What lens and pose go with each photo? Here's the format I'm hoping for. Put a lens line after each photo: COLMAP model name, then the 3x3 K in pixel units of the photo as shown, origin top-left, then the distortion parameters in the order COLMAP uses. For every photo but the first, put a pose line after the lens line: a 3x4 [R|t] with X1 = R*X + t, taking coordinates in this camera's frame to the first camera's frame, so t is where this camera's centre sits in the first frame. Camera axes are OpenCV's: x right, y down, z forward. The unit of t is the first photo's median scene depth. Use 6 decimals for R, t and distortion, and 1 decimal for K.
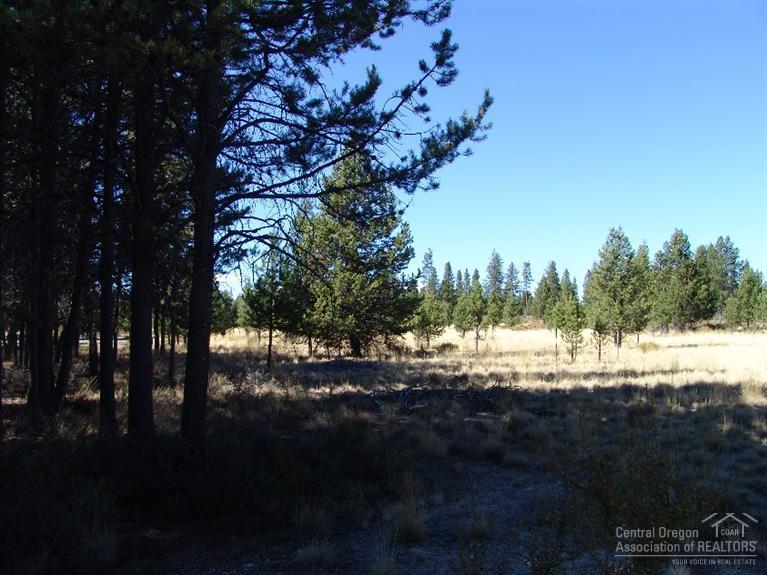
lens RADIAL K [[647.0, 0, 384.2], [0, 647.0, 288.5], [0, 0, 1]] dist [-0.155207, 0.144504]
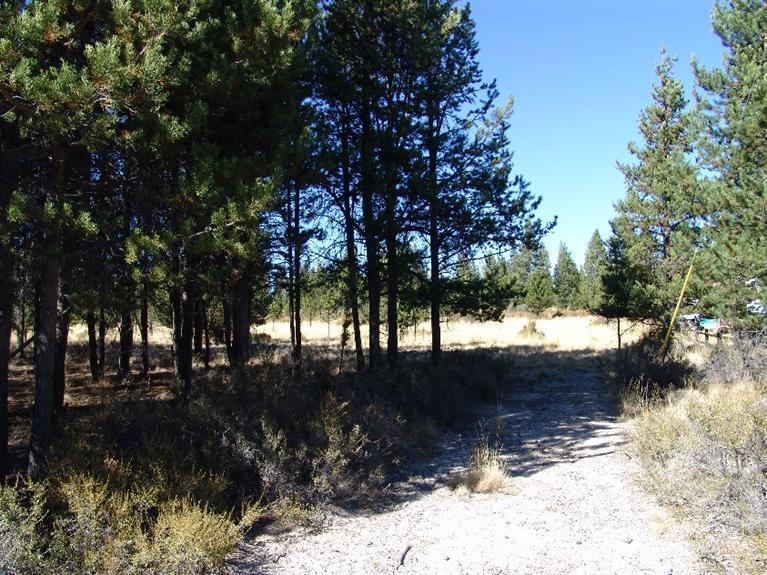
lens RADIAL K [[647.0, 0, 384.7], [0, 647.0, 289.0], [0, 0, 1]] dist [-0.155207, 0.144504]
pose [[0.877840, 0.008647, 0.478877, -0.462229], [-0.012720, 0.999905, 0.005262, -0.016129], [-0.478786, -0.010711, 0.877866, -0.312778]]
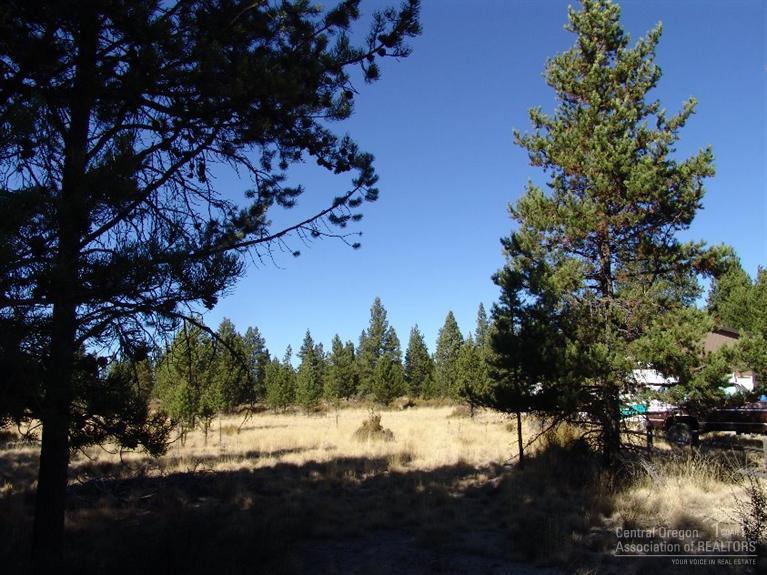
lens RADIAL K [[647.0, 0, 382.7], [0, 647.0, 289.5], [0, 0, 1]] dist [-0.155207, 0.144504]
pose [[0.749393, 0.101349, 0.654323, -0.143089], [-0.015777, 0.990669, -0.135377, 0.000785], [-0.661937, 0.091127, 0.743999, 0.025345]]
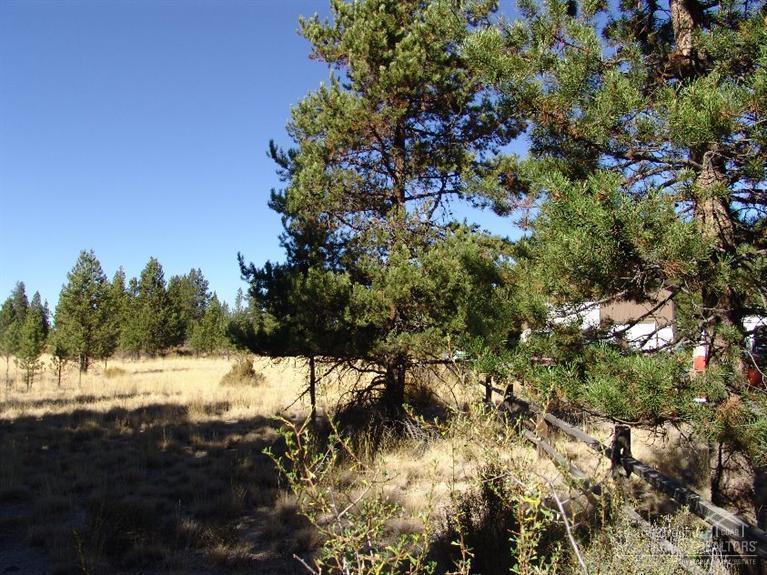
lens RADIAL K [[647.0, 0, 383.2], [0, 647.0, 288.3], [0, 0, 1]] dist [-0.155207, 0.144504]
pose [[0.709148, 0.057802, 0.702686, 0.016909], [-0.027517, 0.998144, -0.054335, 0.002969], [-0.704522, 0.019196, 0.709422, -0.007061]]
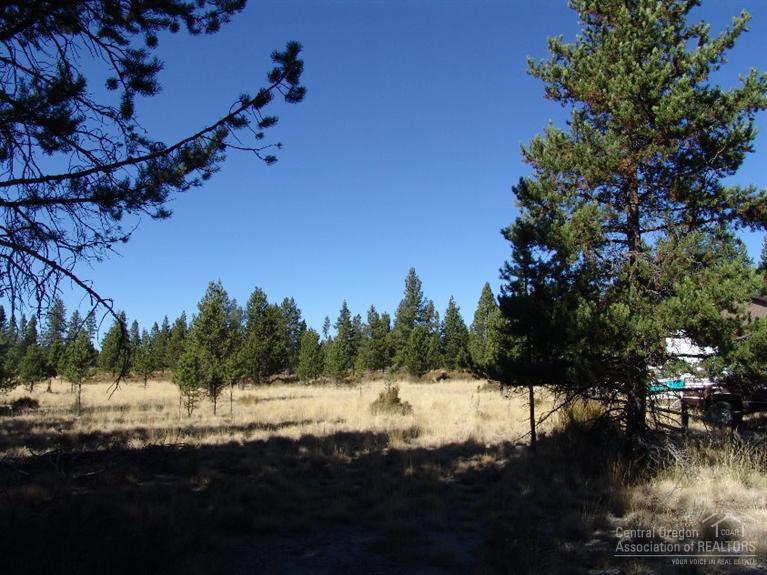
lens RADIAL K [[647.0, 0, 382.0], [0, 647.0, 292.3], [0, 0, 1]] dist [-0.155207, 0.144504]
pose [[0.789854, 0.076339, 0.608525, -0.072089], [-0.028845, 0.995749, -0.087476, 0.004428], [-0.612616, 0.051540, 0.788699, 0.051823]]
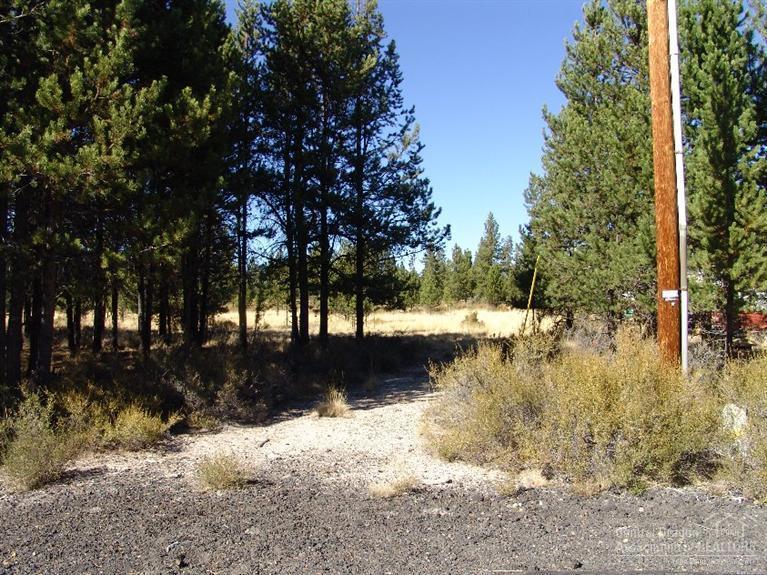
lens RADIAL K [[647.0, 0, 383.9], [0, 647.0, 287.7], [0, 0, 1]] dist [-0.155207, 0.144504]
pose [[0.859065, 0.012230, 0.511720, -0.480016], [-0.023954, 0.999580, 0.016324, -0.020564], [-0.511306, -0.026281, 0.858997, -0.458227]]
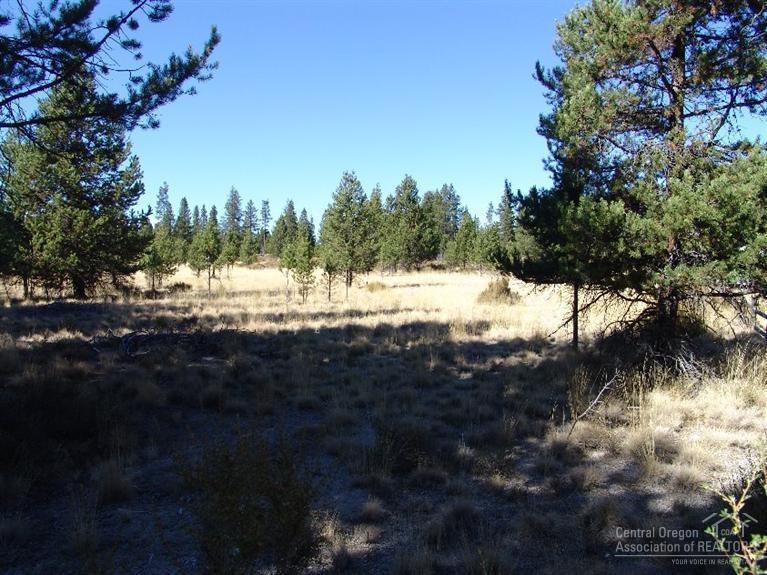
lens RADIAL K [[647.0, 0, 383.4], [0, 647.0, 287.9], [0, 0, 1]] dist [-0.155207, 0.144504]
pose [[0.921038, -0.008285, 0.389385, 0.008889], [-0.029057, 0.995526, 0.089911, -0.004744], [-0.388388, -0.094125, 0.916676, -0.001157]]
